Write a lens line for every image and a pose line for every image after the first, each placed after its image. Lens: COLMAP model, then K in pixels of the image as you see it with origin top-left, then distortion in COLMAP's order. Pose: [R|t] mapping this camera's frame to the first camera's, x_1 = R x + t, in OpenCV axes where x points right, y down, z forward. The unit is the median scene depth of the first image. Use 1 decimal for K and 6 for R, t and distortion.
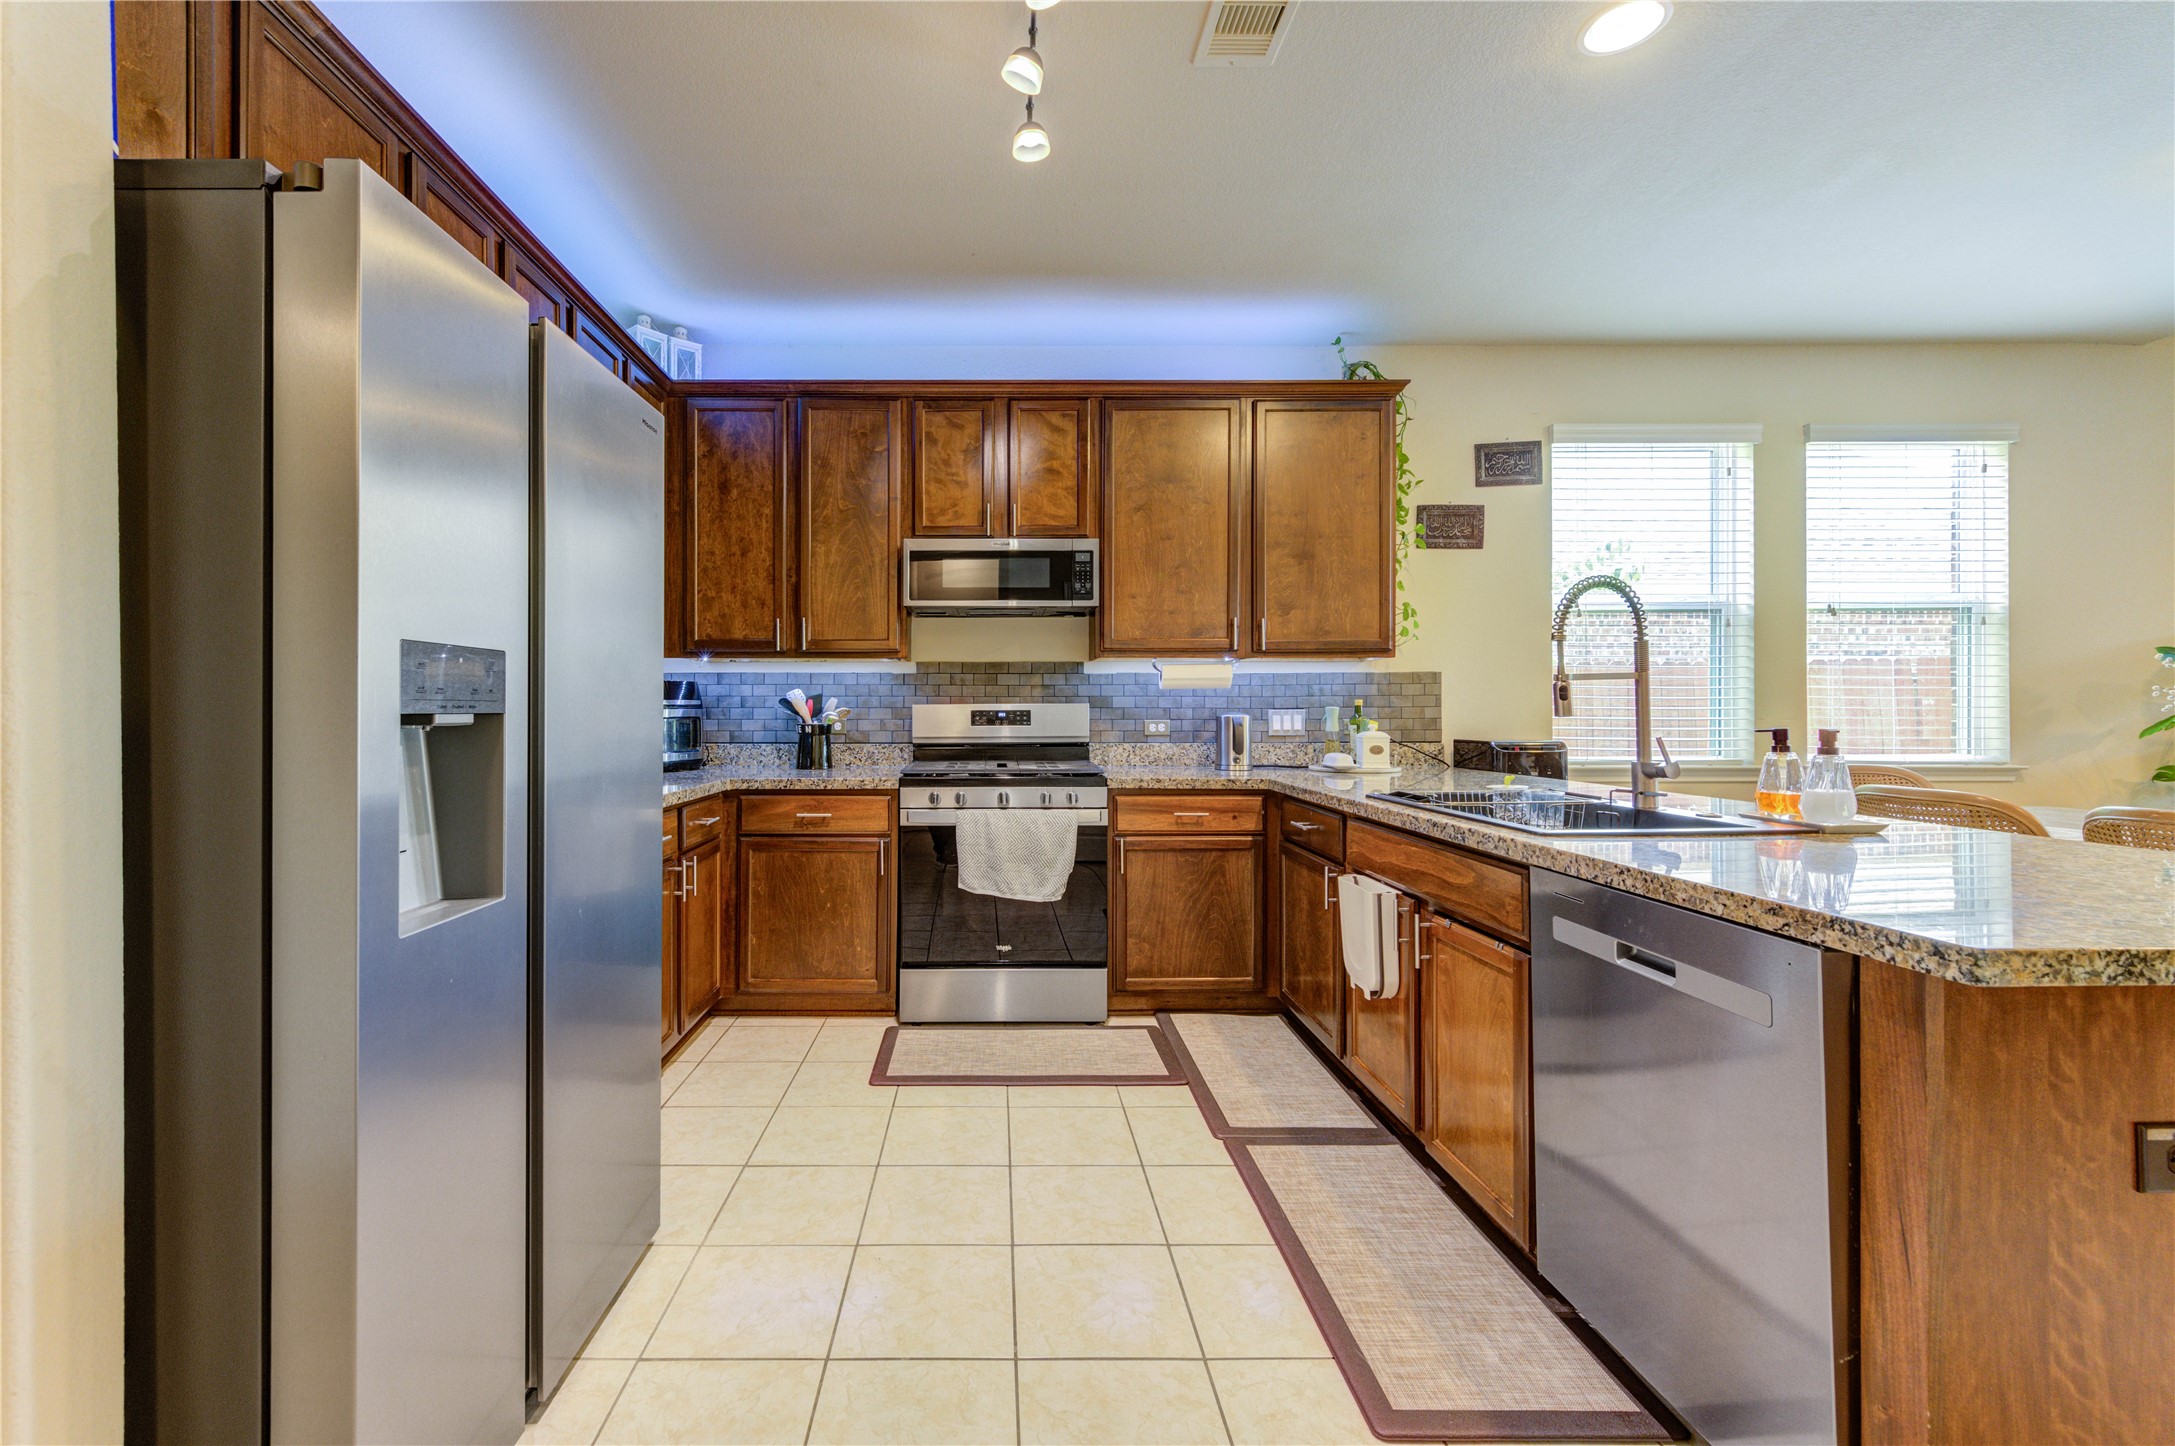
lens RADIAL K [[894.2, 0, 995.0], [0, 894.2, 714.0], [0, 0, 1]] dist [0.003424, -0.000871]
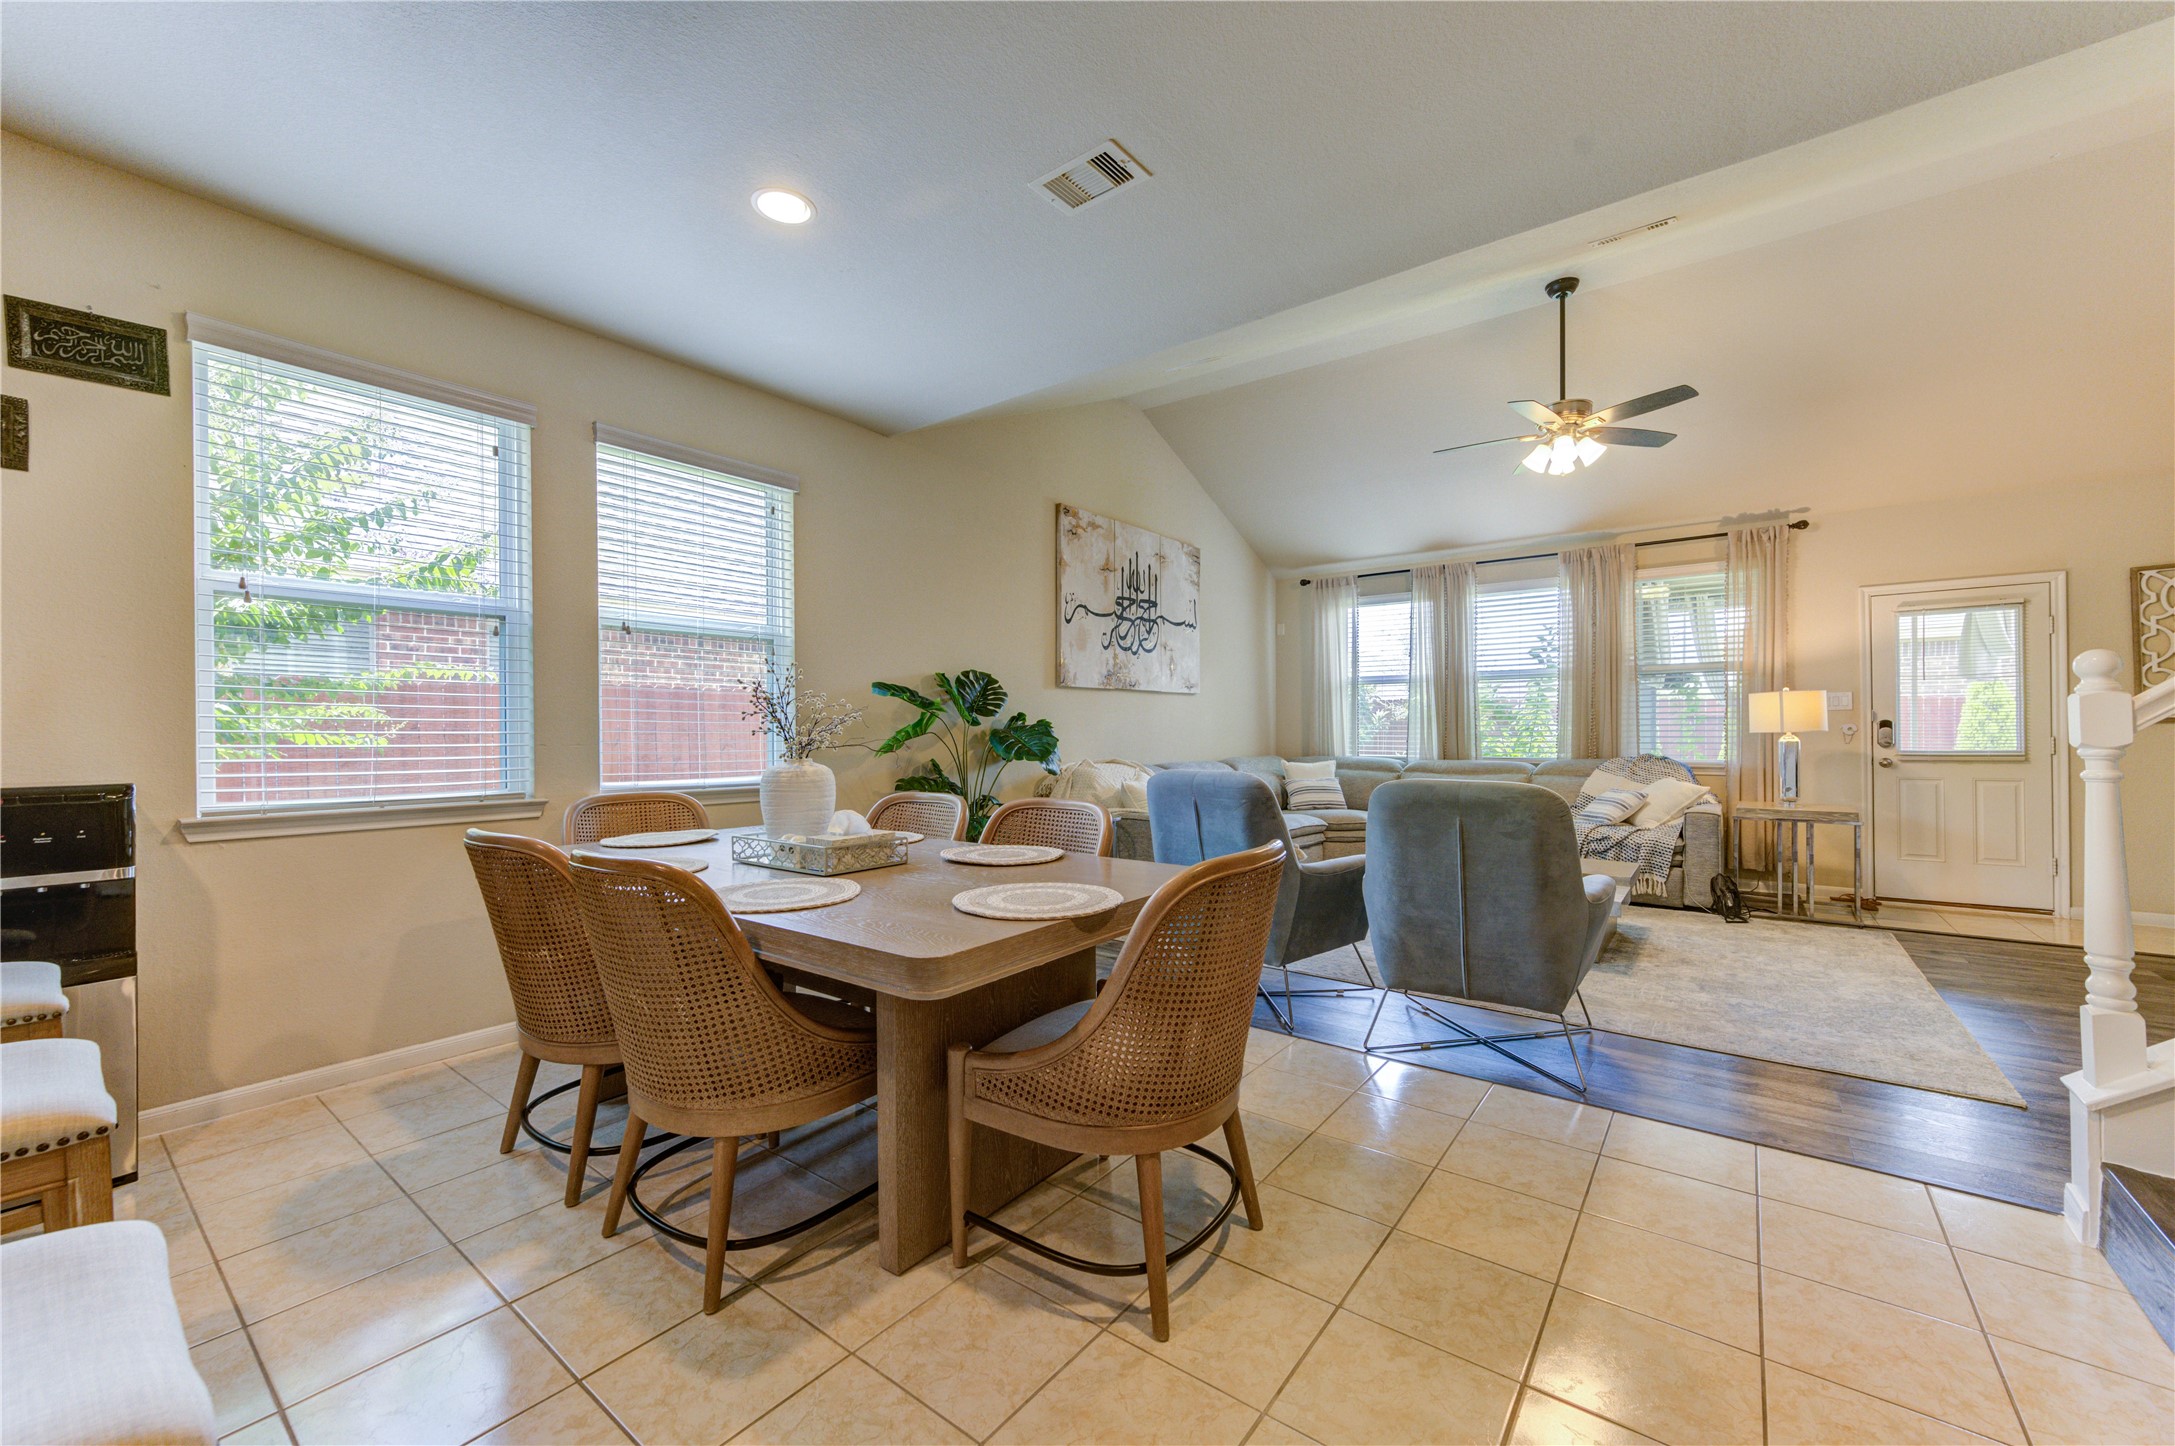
lens RADIAL K [[845.8, 0, 1094.5], [0, 845.8, 734.0], [0, 0, 1]] dist [0.004276, -0.001921]
pose [[0.609888, -0.001789, 0.792486, 0.576272], [0.004820, 0.999987, -0.001452, -0.001116], [-0.792473, 0.004705, 0.609889, 0.076705]]
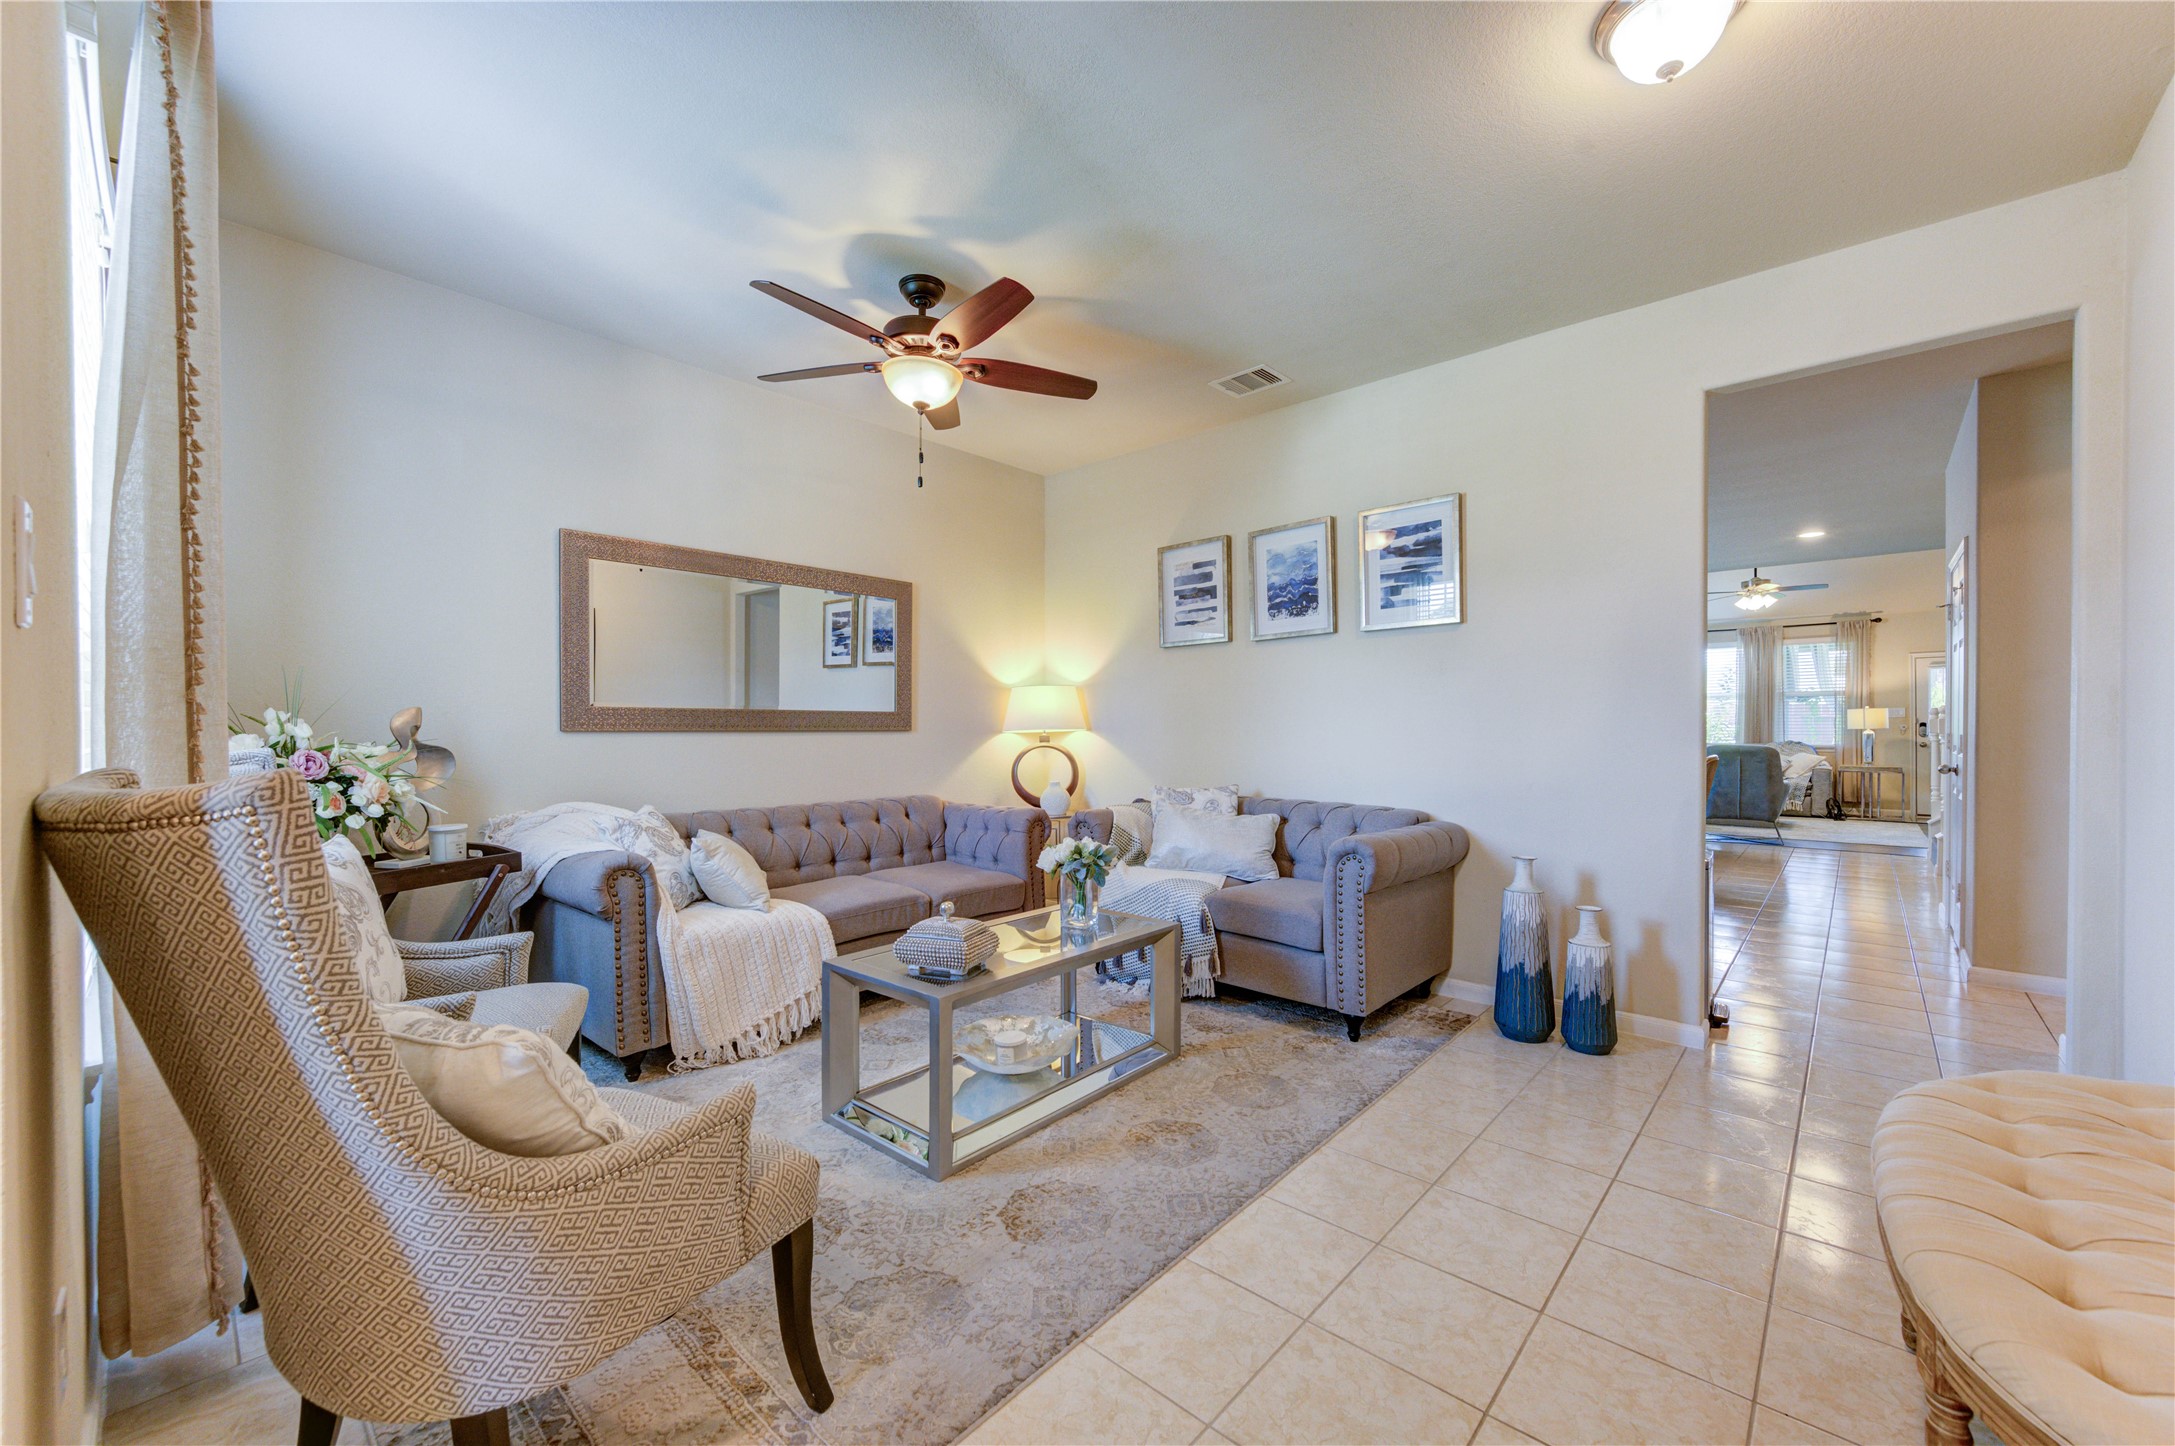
lens RADIAL K [[845.8, 0, 1089.5], [0, 845.8, 731.1], [0, 0, 1]] dist [0.004276, -0.001921]
pose [[0.674946, -0.003438, 0.737859, -1.550687], [0.003193, 0.999993, 0.001738, -0.006607], [-0.737860, 0.001183, 0.674953, 0.026625]]
